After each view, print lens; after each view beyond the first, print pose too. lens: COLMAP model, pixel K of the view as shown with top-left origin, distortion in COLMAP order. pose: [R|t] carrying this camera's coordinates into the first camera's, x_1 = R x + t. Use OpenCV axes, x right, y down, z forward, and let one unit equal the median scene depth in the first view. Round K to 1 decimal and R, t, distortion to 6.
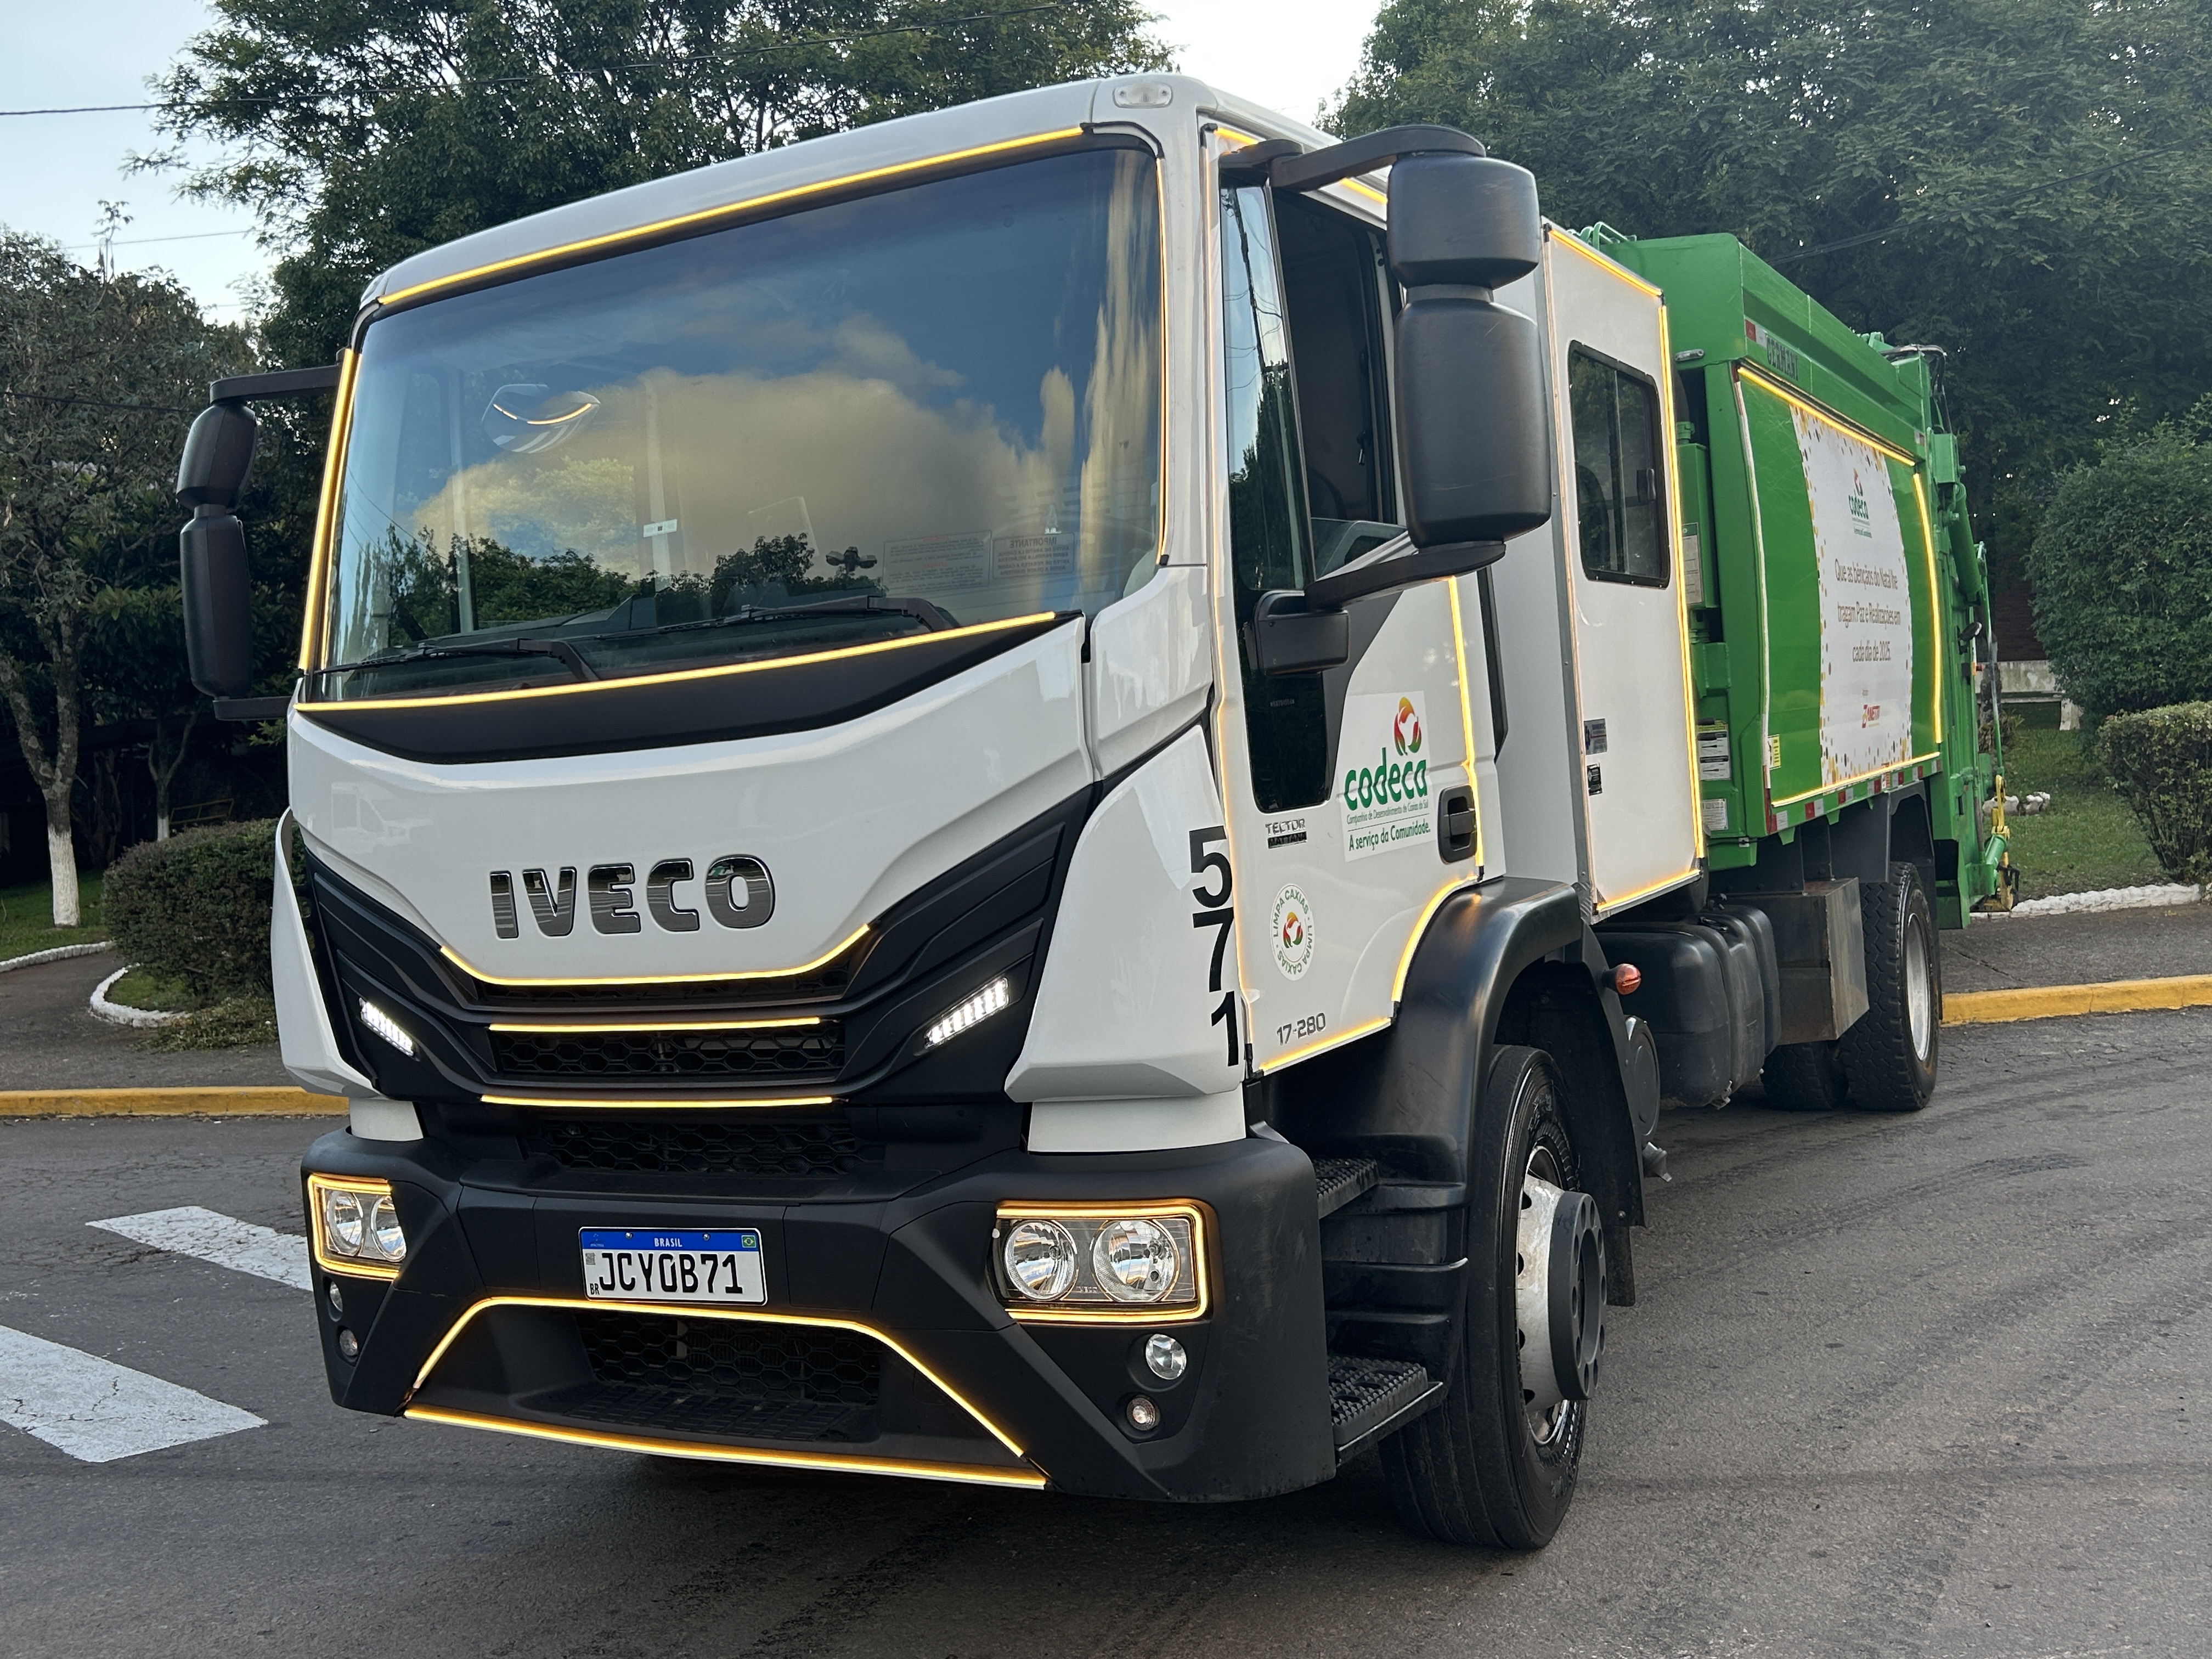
lens RADIAL K [[2089.0, 0, 1106.0], [0, 2089.0, 829.5], [0, 0, 1]] dist [0.021328, 0.018759]
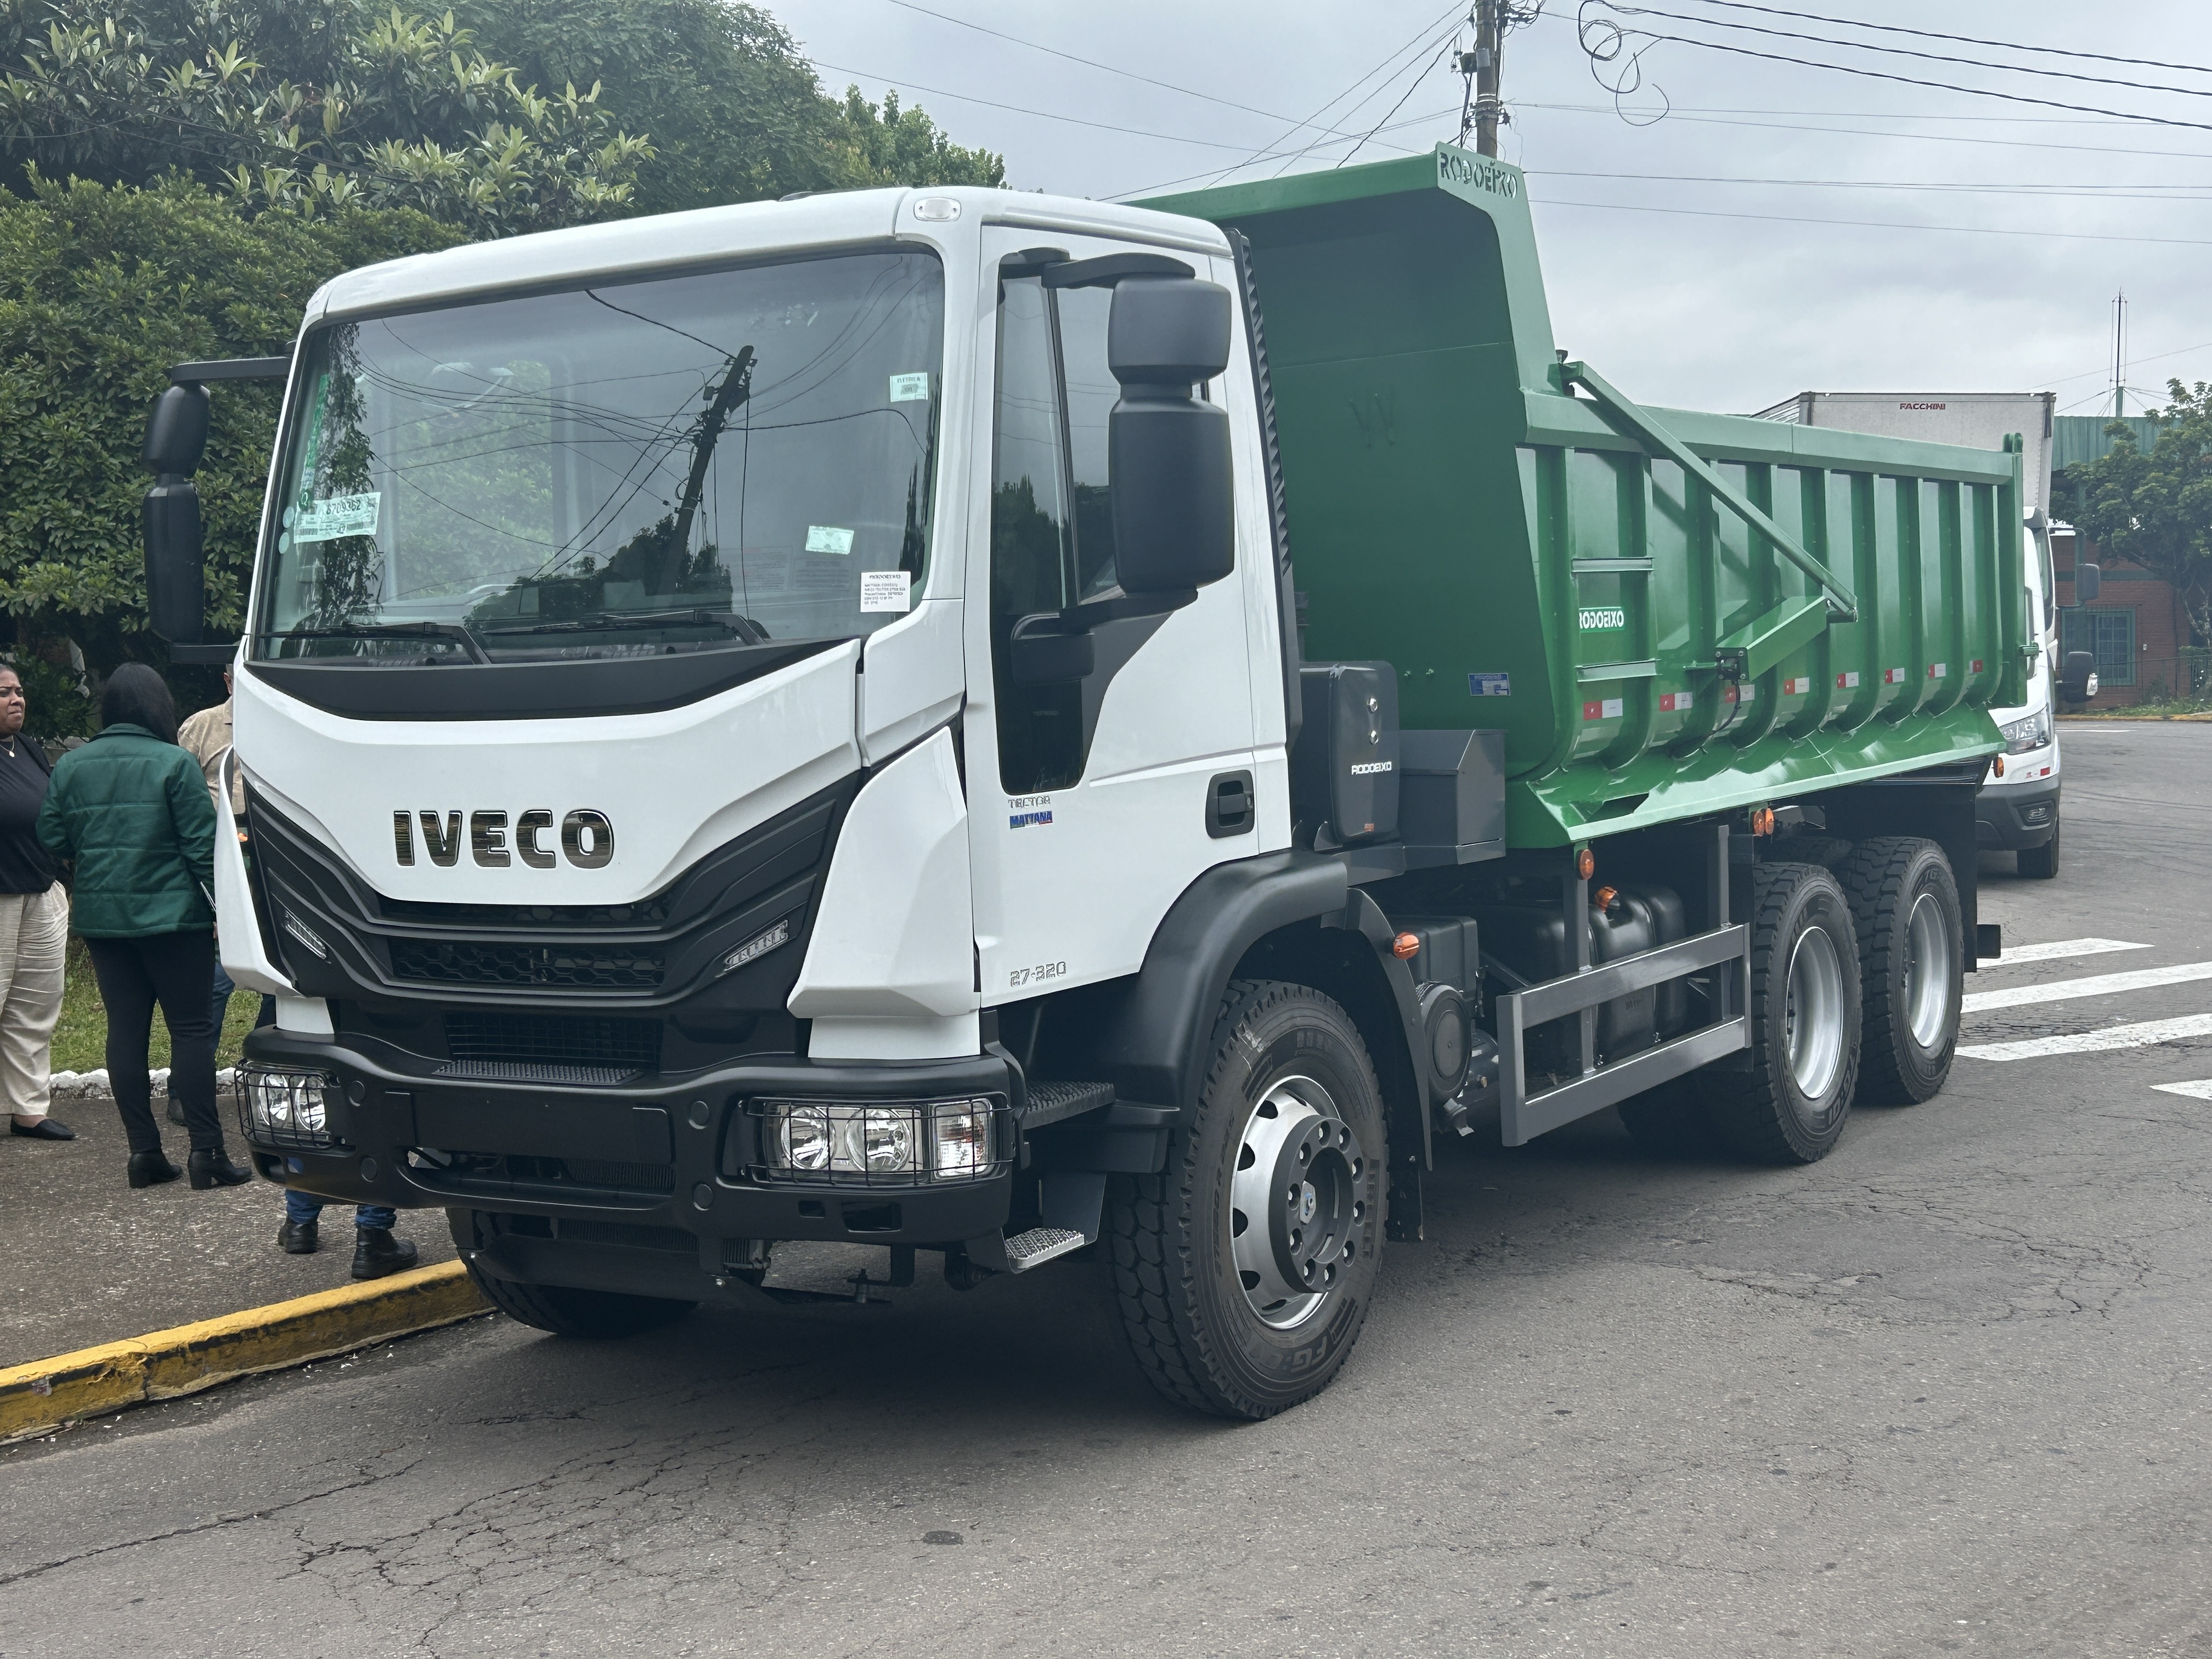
lens RADIAL K [[2653.8, 0, 1106.0], [0, 2653.8, 829.5], [0, 0, 1]] dist [0.083362, 0.002850]
pose [[0.997829, 0.048699, -0.044328, 0.202780], [-0.047020, 0.998164, 0.038178, -0.050707], [0.046106, -0.036011, 0.998287, -0.572764]]
